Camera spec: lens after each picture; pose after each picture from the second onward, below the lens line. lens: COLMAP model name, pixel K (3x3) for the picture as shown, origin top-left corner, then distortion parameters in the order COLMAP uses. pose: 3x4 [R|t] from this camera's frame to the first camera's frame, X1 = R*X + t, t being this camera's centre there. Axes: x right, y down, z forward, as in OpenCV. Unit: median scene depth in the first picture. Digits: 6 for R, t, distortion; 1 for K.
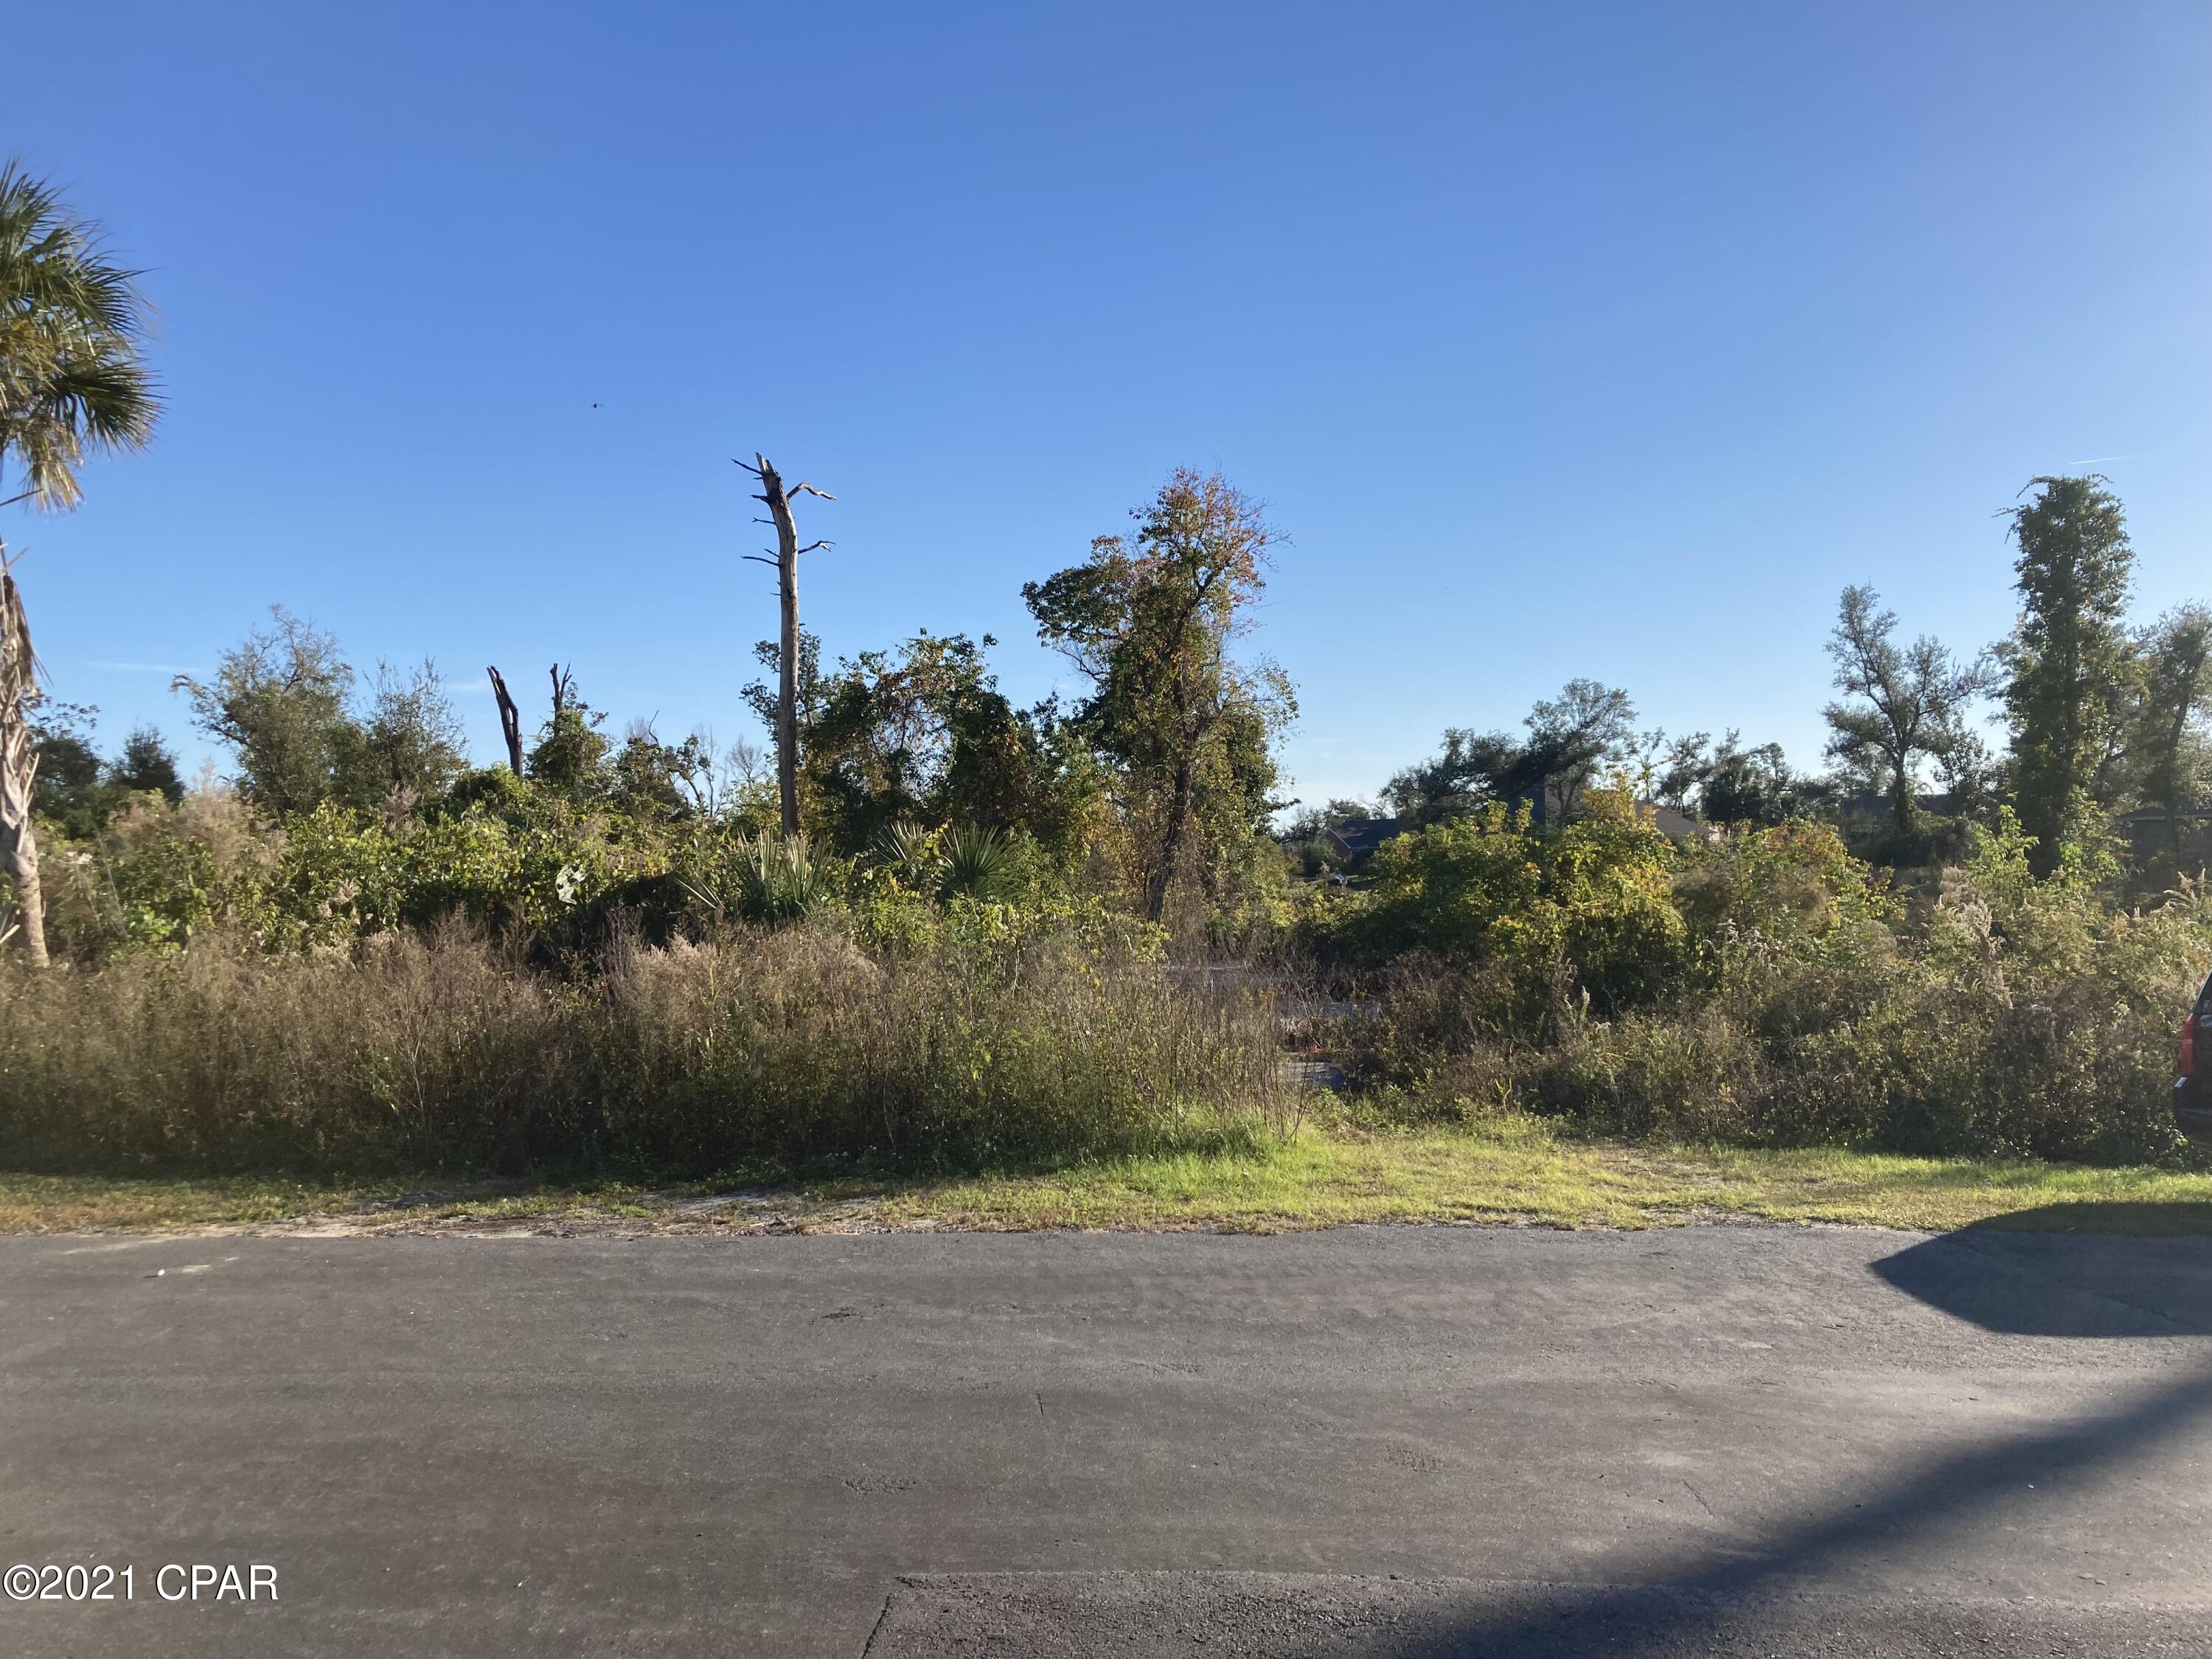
lens RADIAL K [[1833.9, 0, 1106.0], [0, 1833.9, 829.5], [0, 0, 1]] dist [0.155810, -0.314094]
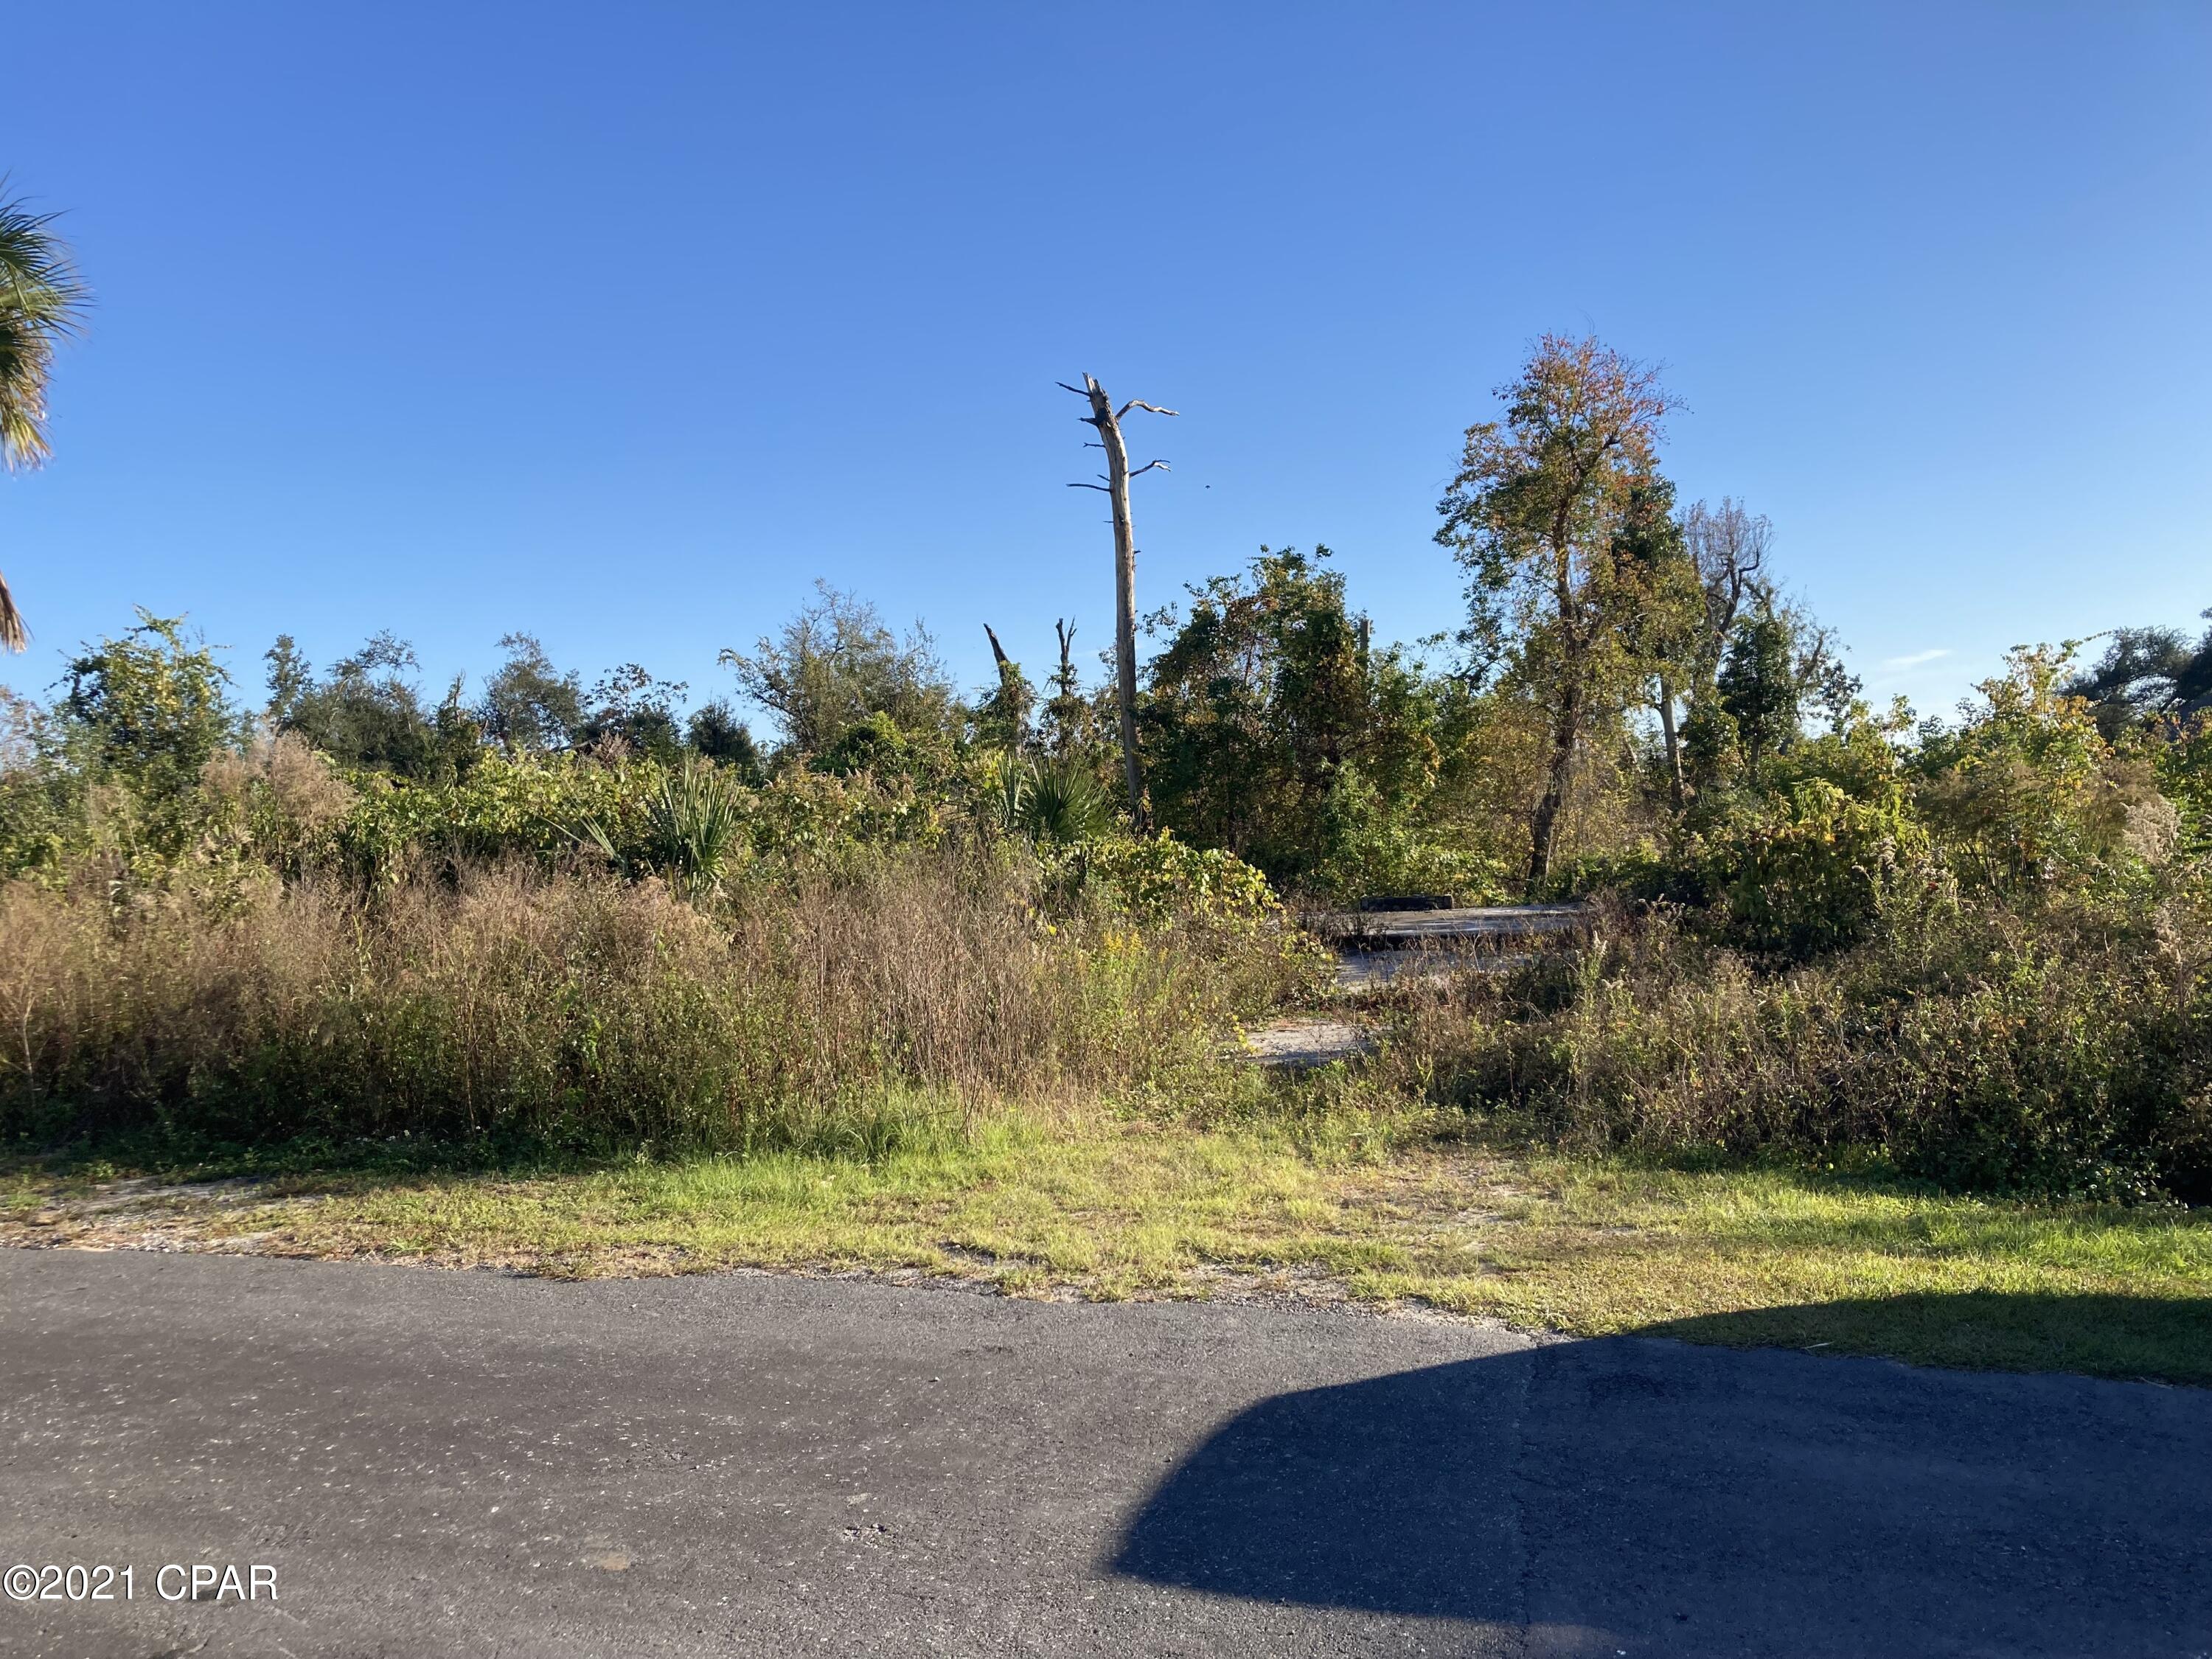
lens RADIAL K [[1833.9, 0, 1106.0], [0, 1833.9, 829.5], [0, 0, 1]] dist [0.155810, -0.314094]
pose [[0.945790, -0.025547, -0.323773, 0.074800], [0.035497, 0.999060, 0.024862, 0.004412], [0.322834, -0.035007, 0.945808, 0.059796]]
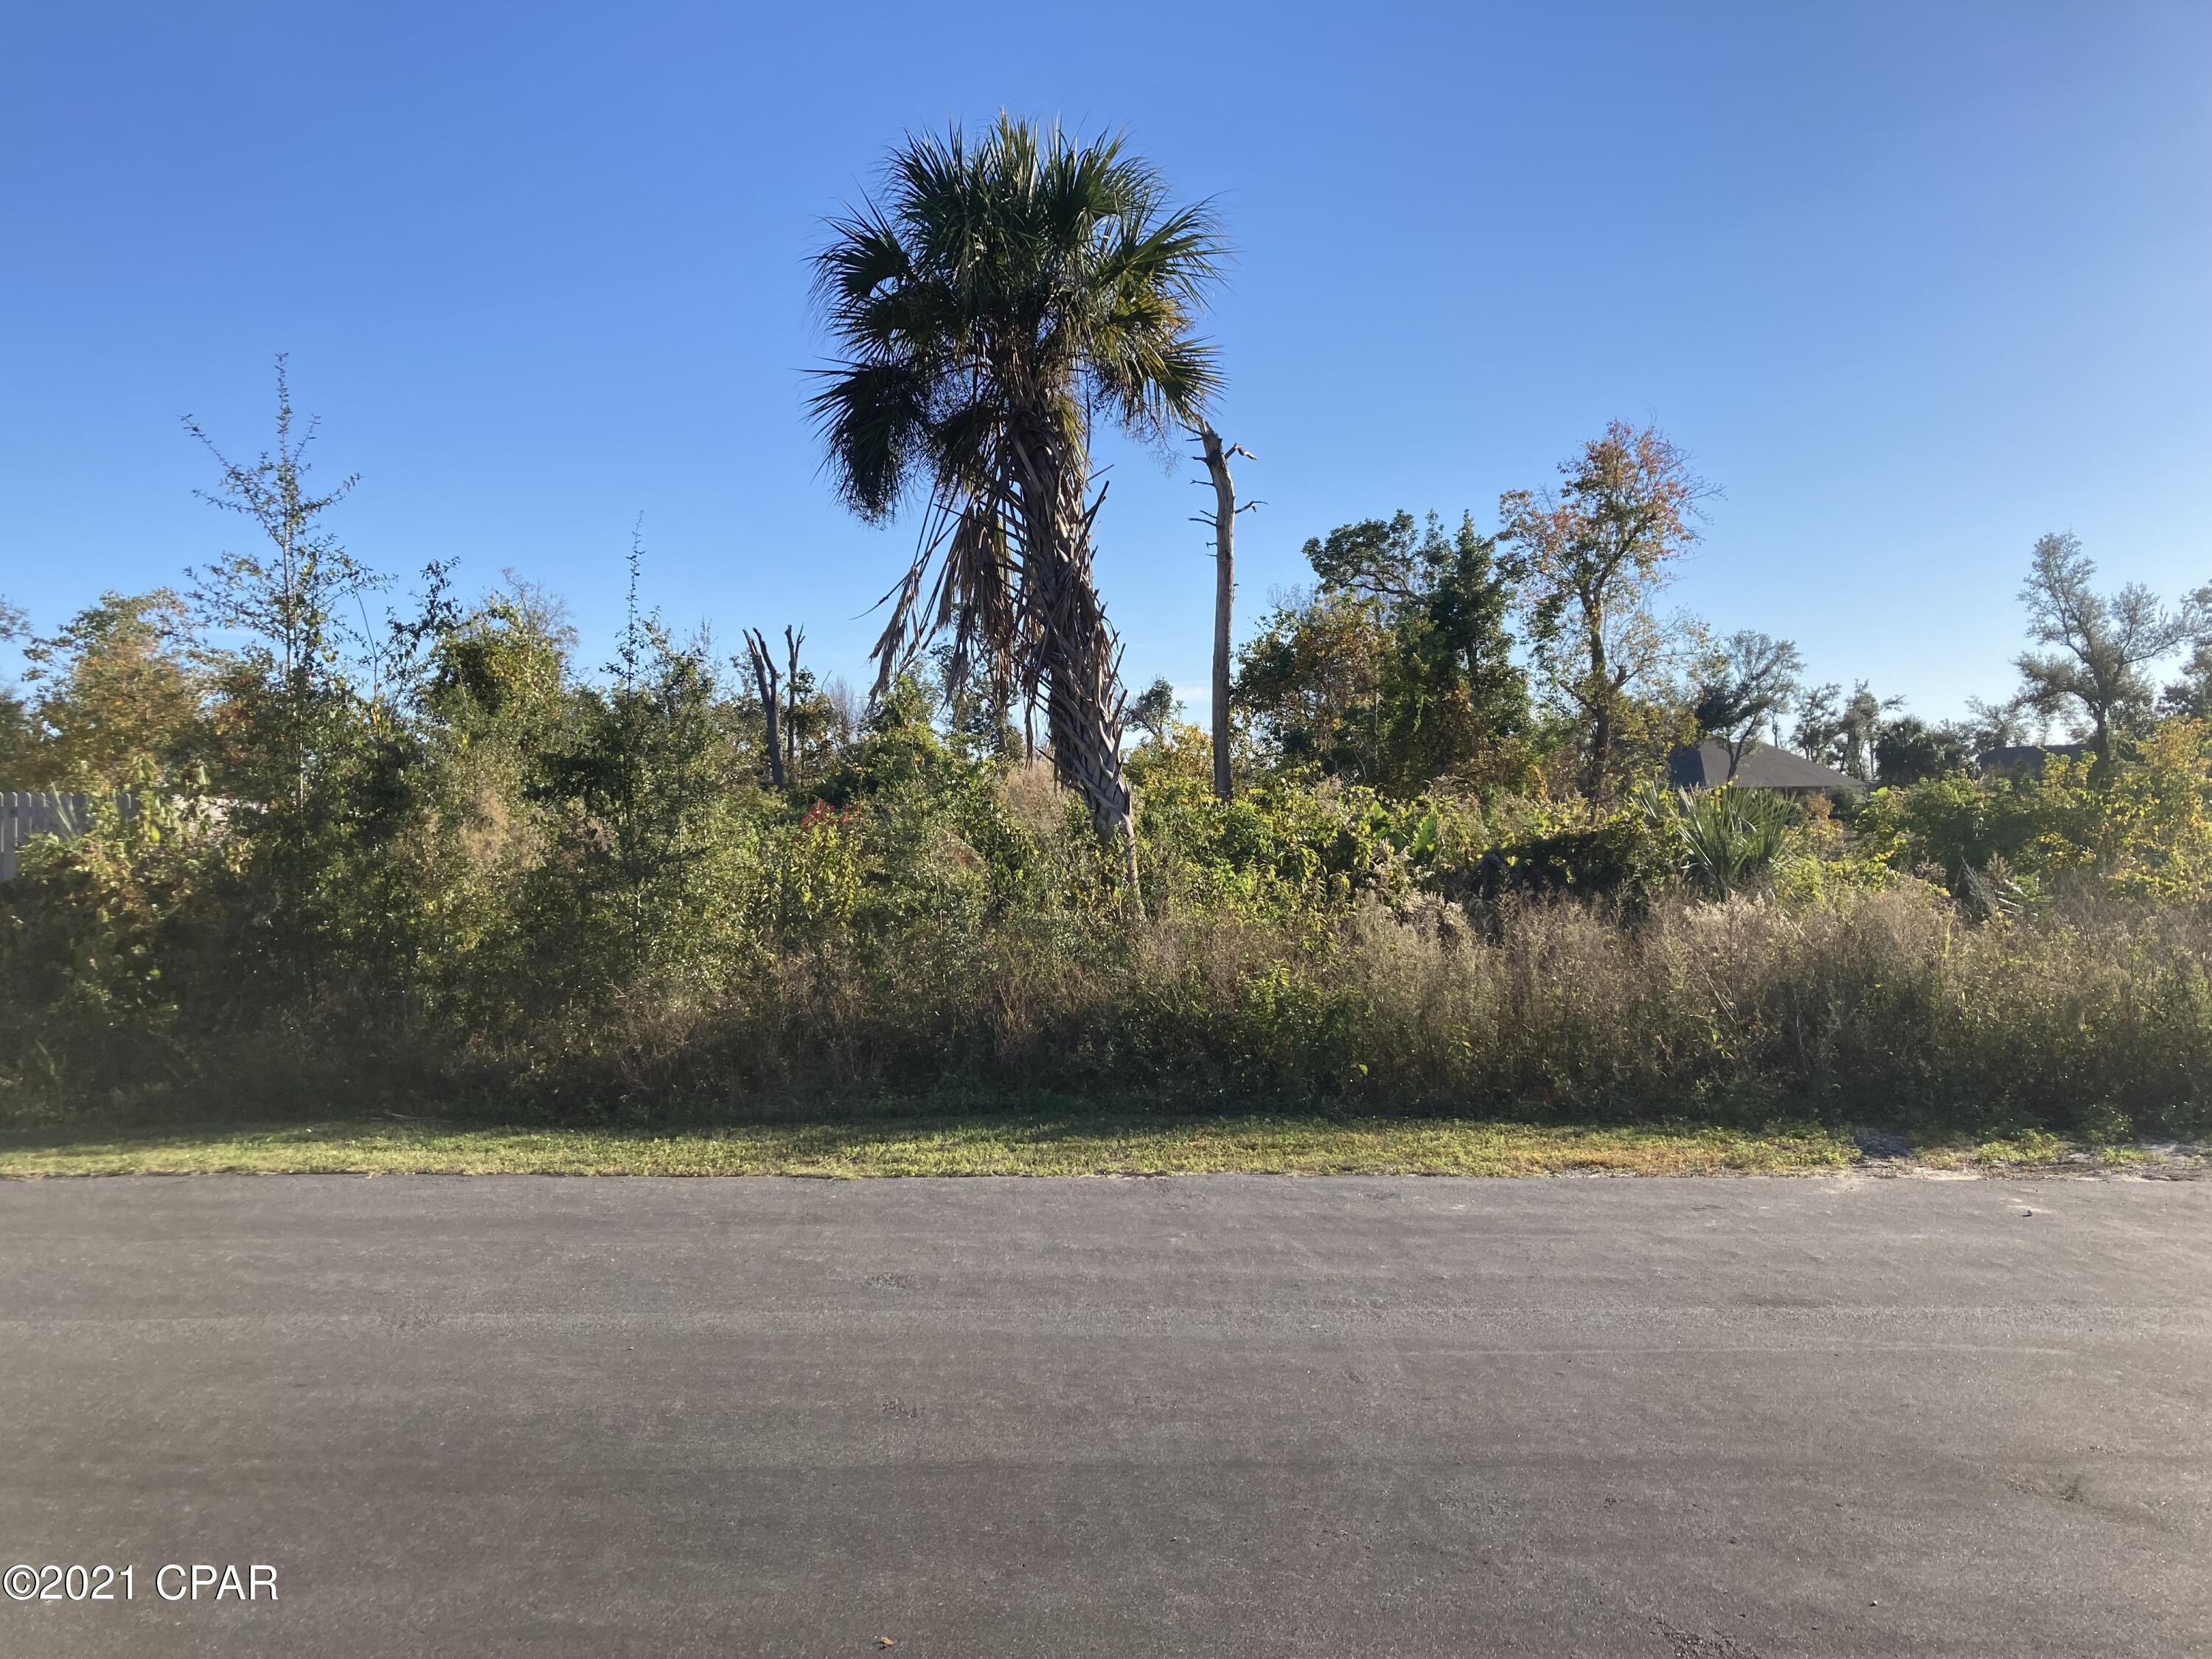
lens RADIAL K [[1816.2, 0, 1096.7], [0, 1816.2, 870.9], [0, 0, 1]] dist [0.076263, -0.011835]
pose [[0.999553, -0.002584, -0.029780, -0.129880], [0.003988, 0.998878, 0.047187, -0.000722], [0.029625, -0.047285, 0.998442, -0.006562]]
